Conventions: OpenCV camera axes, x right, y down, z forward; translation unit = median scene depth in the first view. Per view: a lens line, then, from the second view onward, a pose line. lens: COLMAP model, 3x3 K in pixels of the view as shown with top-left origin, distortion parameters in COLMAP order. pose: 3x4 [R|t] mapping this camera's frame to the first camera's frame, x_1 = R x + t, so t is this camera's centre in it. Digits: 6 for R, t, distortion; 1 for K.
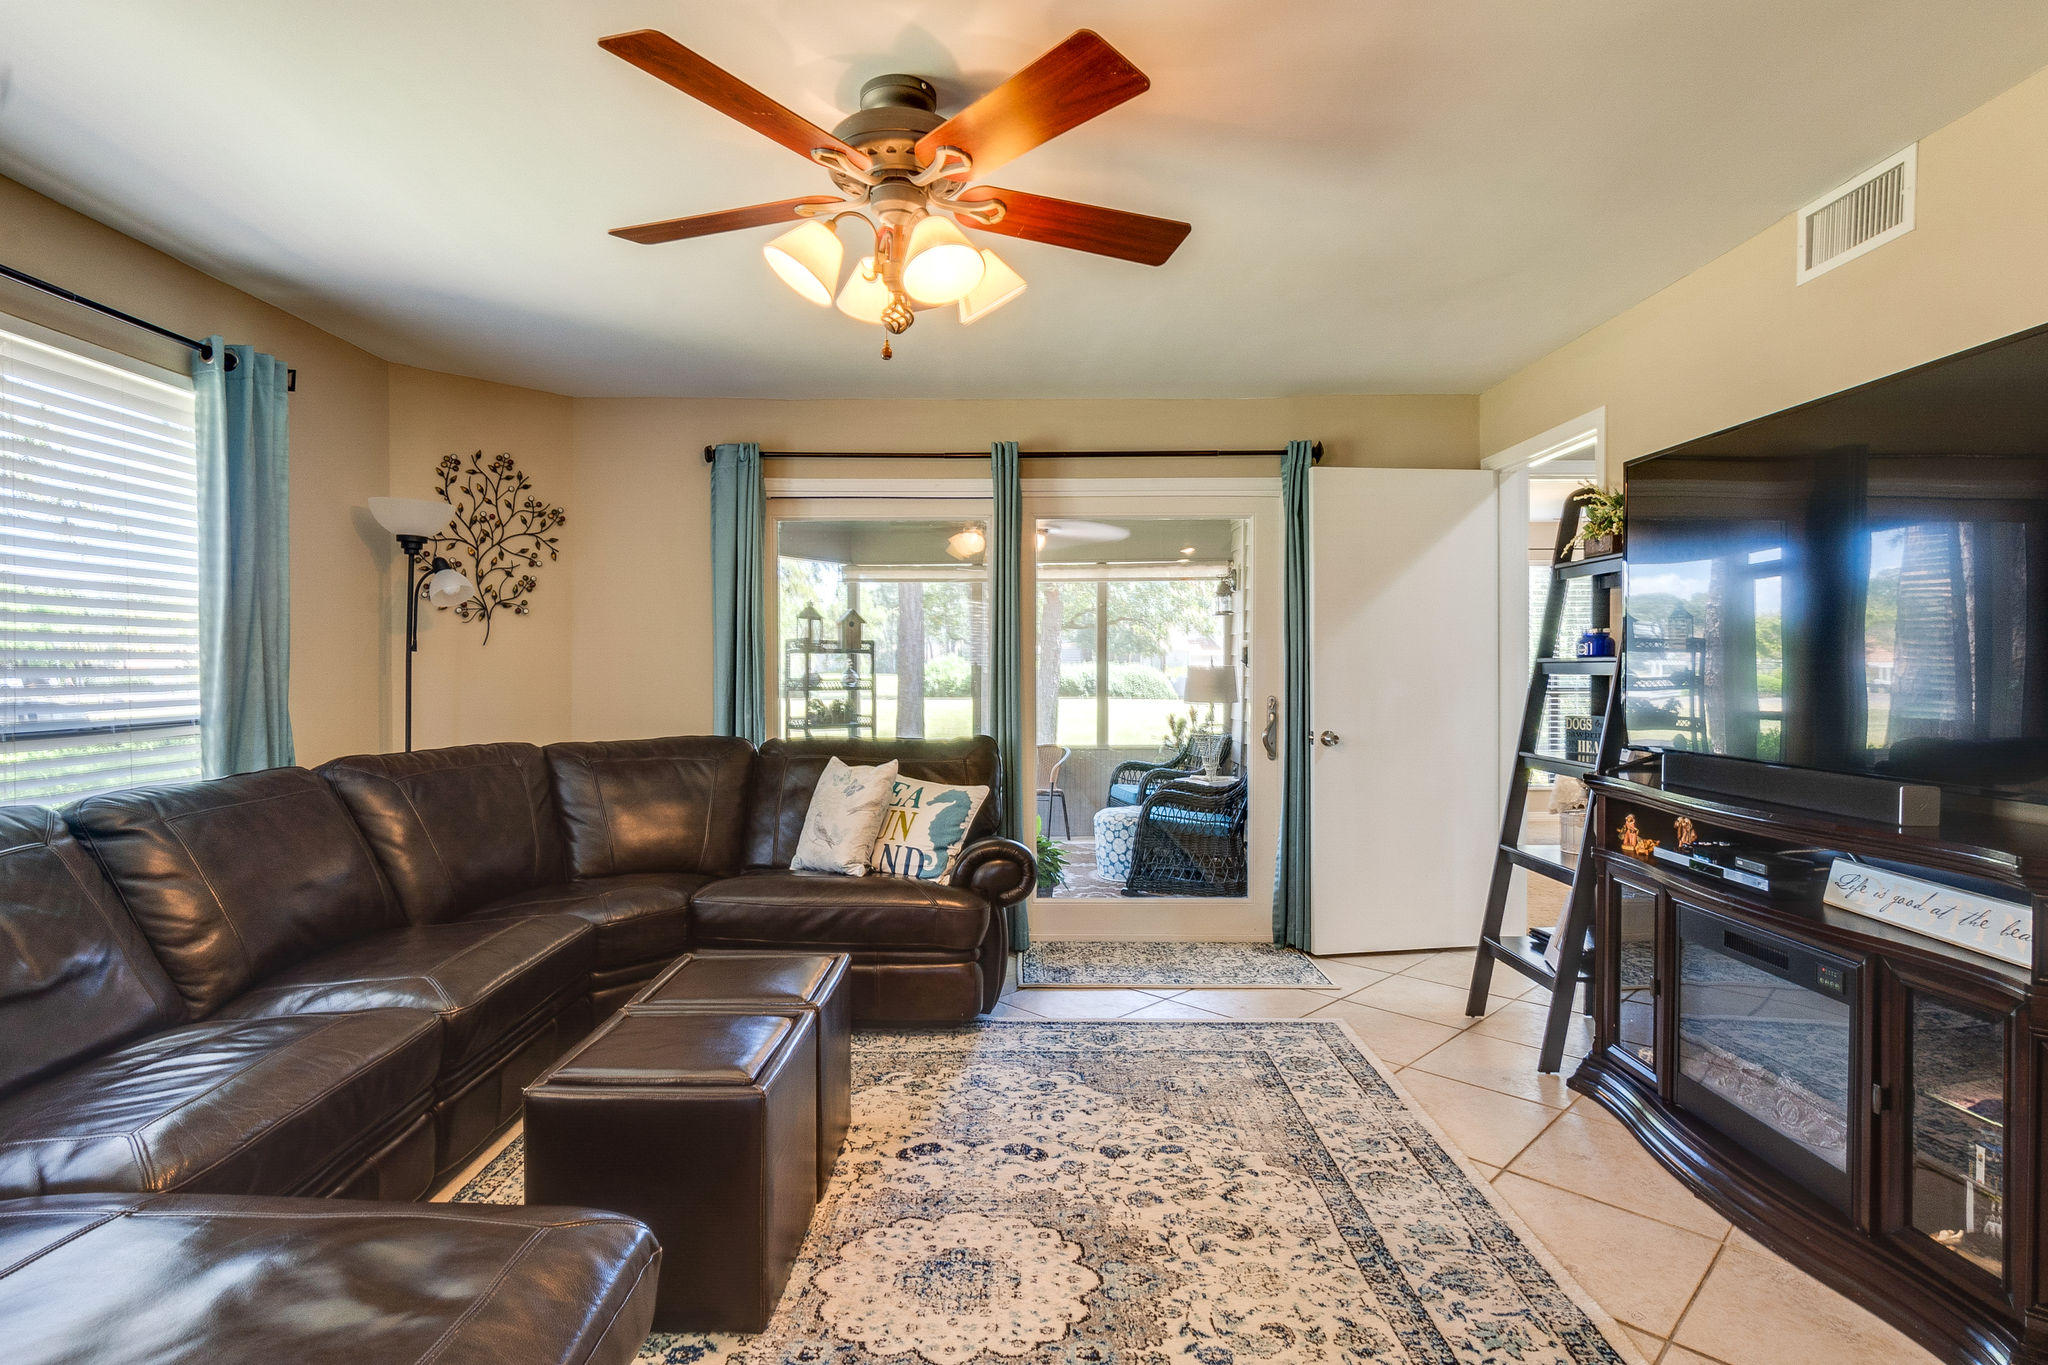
lens RADIAL K [[1042.6, 0, 1017.5], [0, 1042.6, 682.5], [0, 0, 1]] dist [-0.003872, -0.002687]
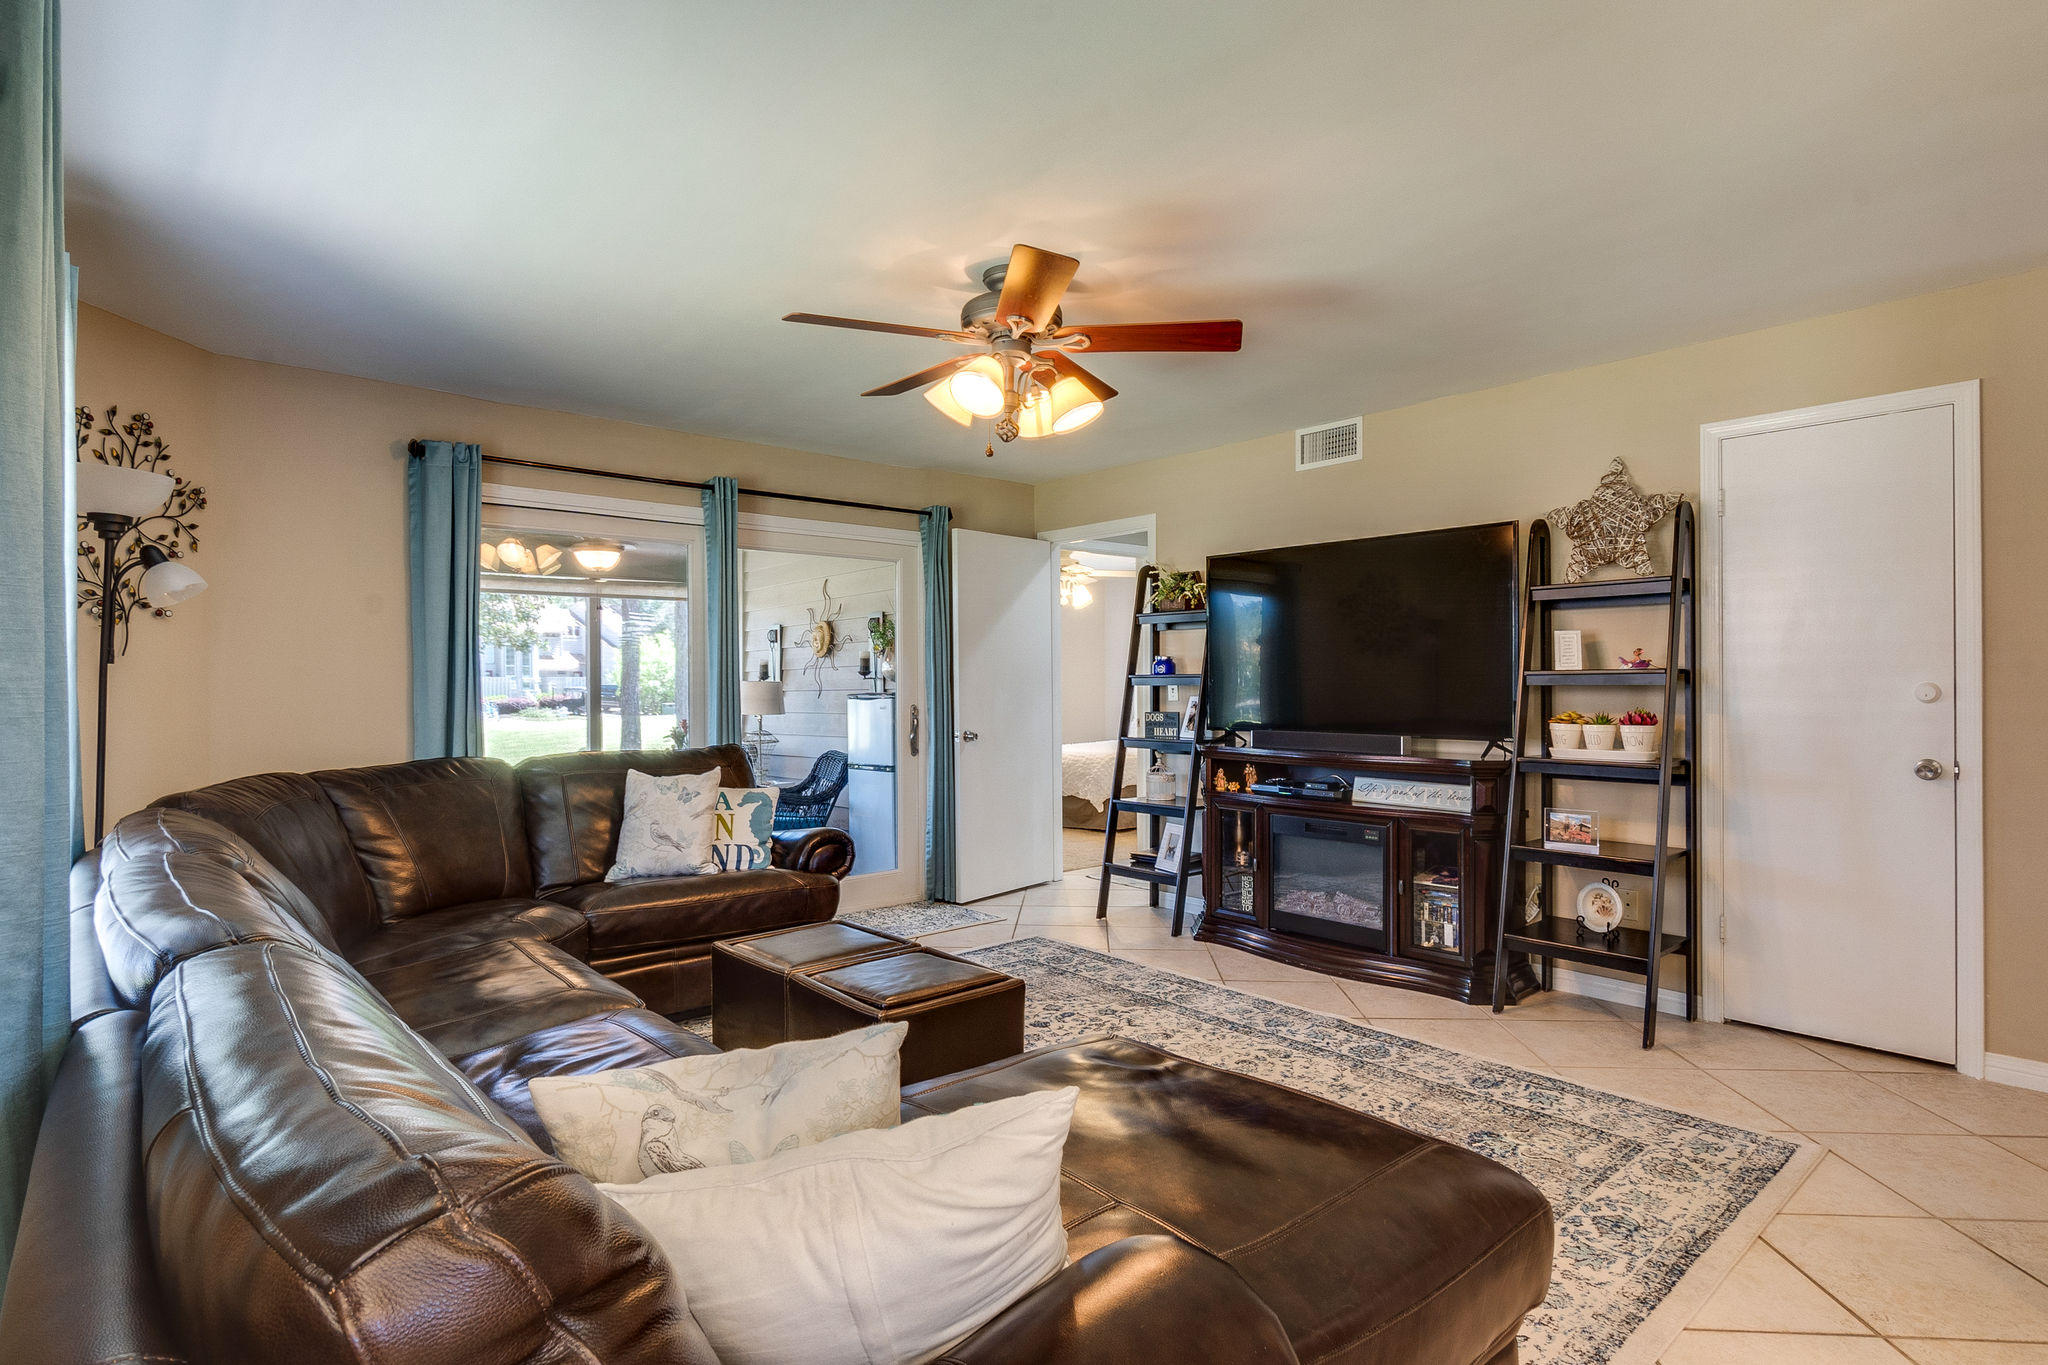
lens RADIAL K [[1042.6, 0, 1026.7], [0, 1042.6, 682.5], [0, 0, 1]] dist [-0.003872, -0.002687]
pose [[0.744817, -0.003159, 0.667261, -0.722221], [0.013489, 0.999856, -0.010324, 0.001627], [-0.667132, 0.016690, 0.744753, -0.038706]]
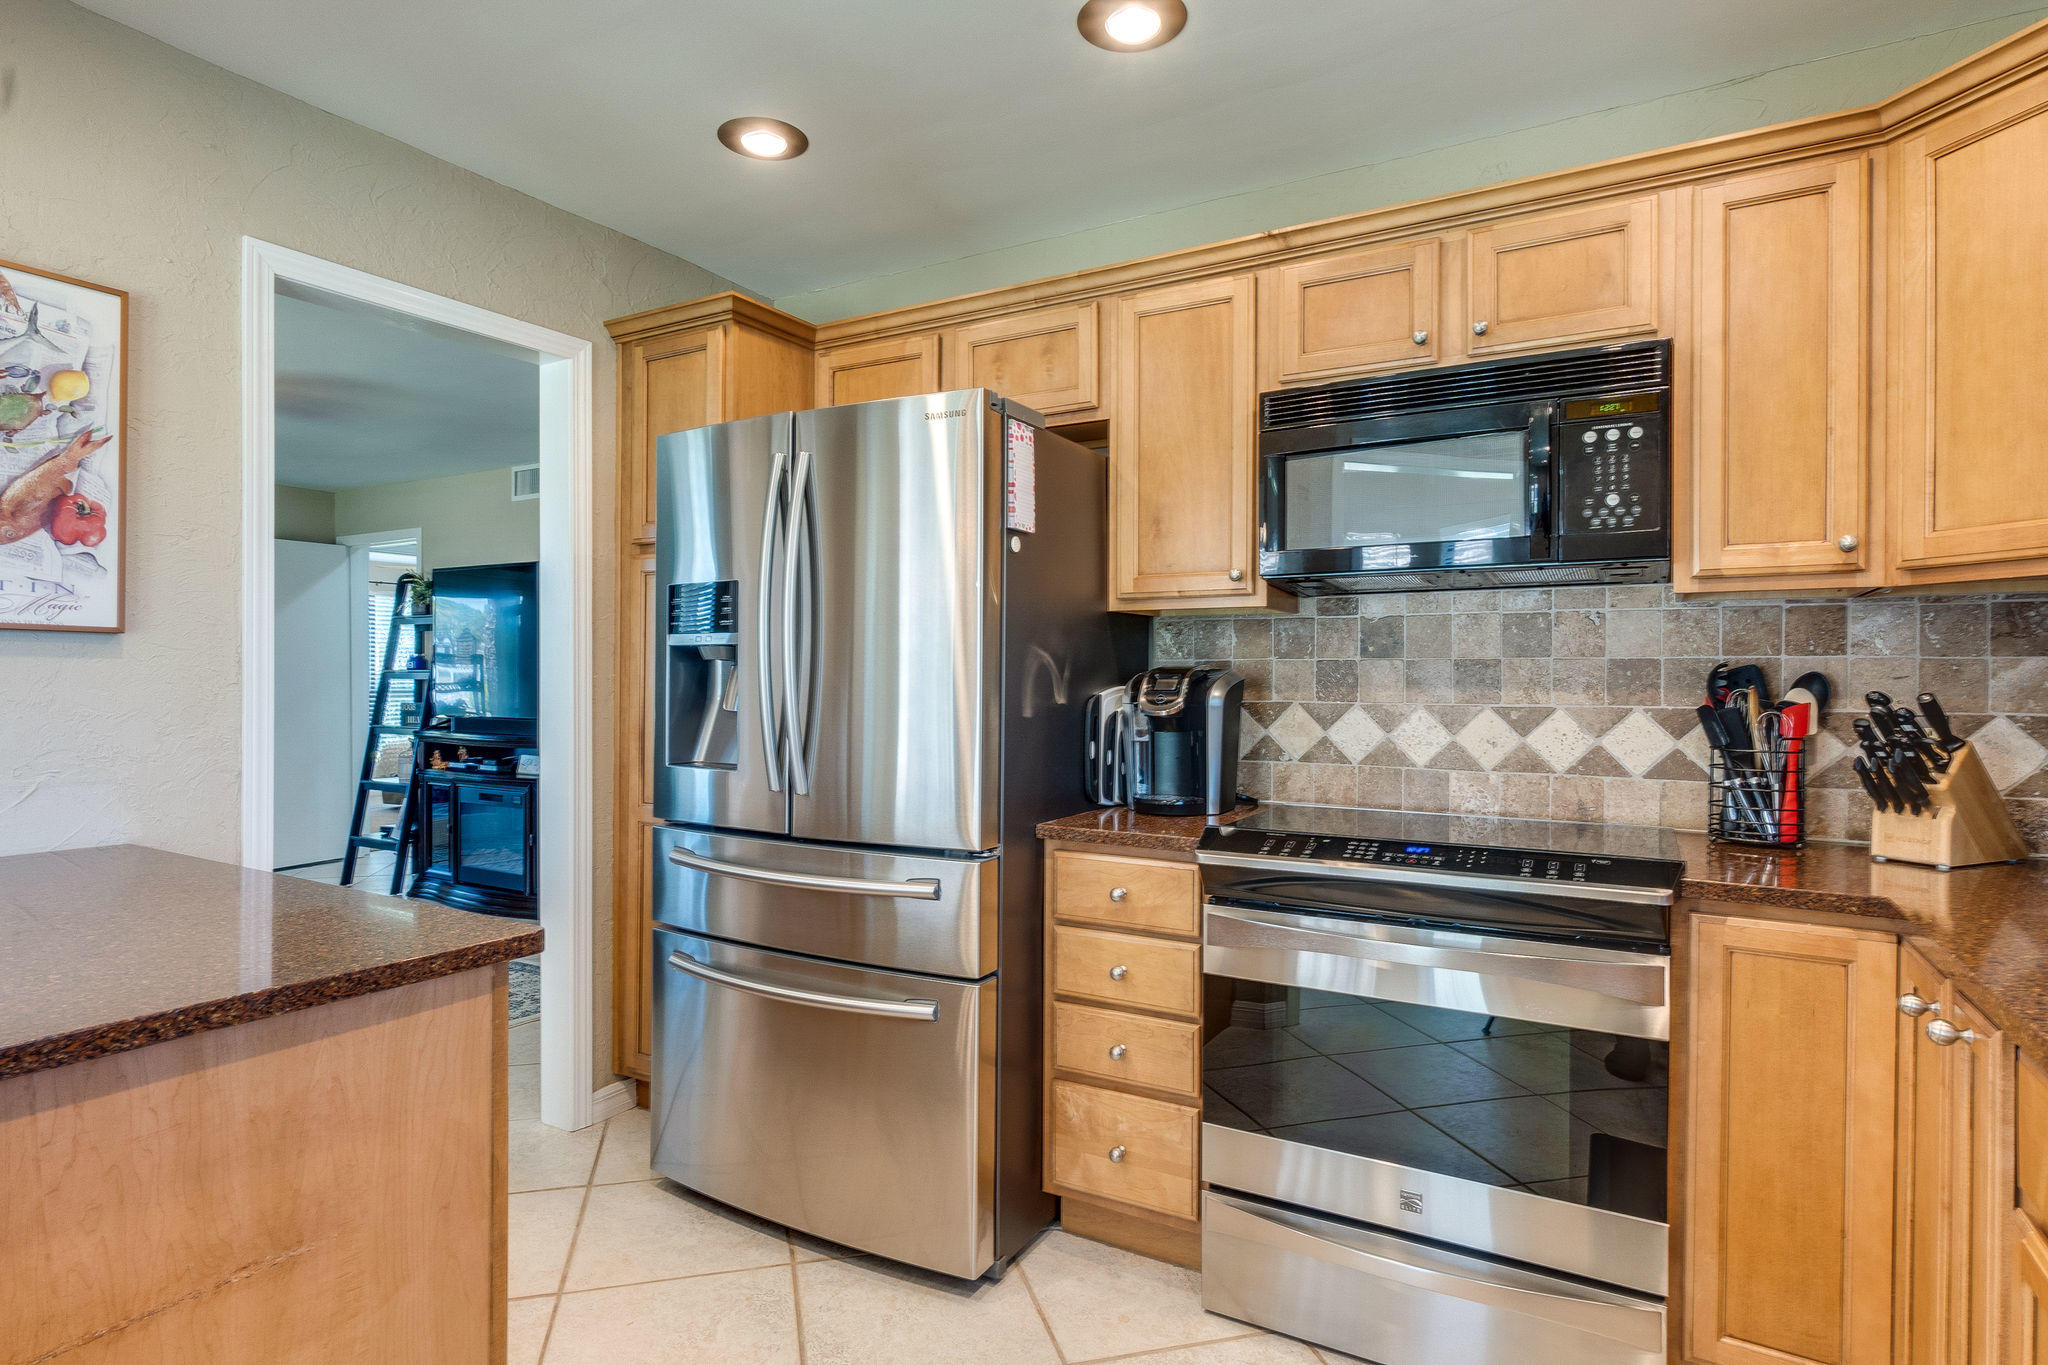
lens RADIAL K [[1070.9, 0, 1024.1], [0, 1070.9, 683.8], [0, 0, 1]] dist [-0.006217, 0.001632]
pose [[0.503655, -0.002234, 0.863902, -0.568642], [0.006769, 0.999976, -0.001360, 0.010802], [-0.863878, 0.006532, 0.503658, -0.929292]]
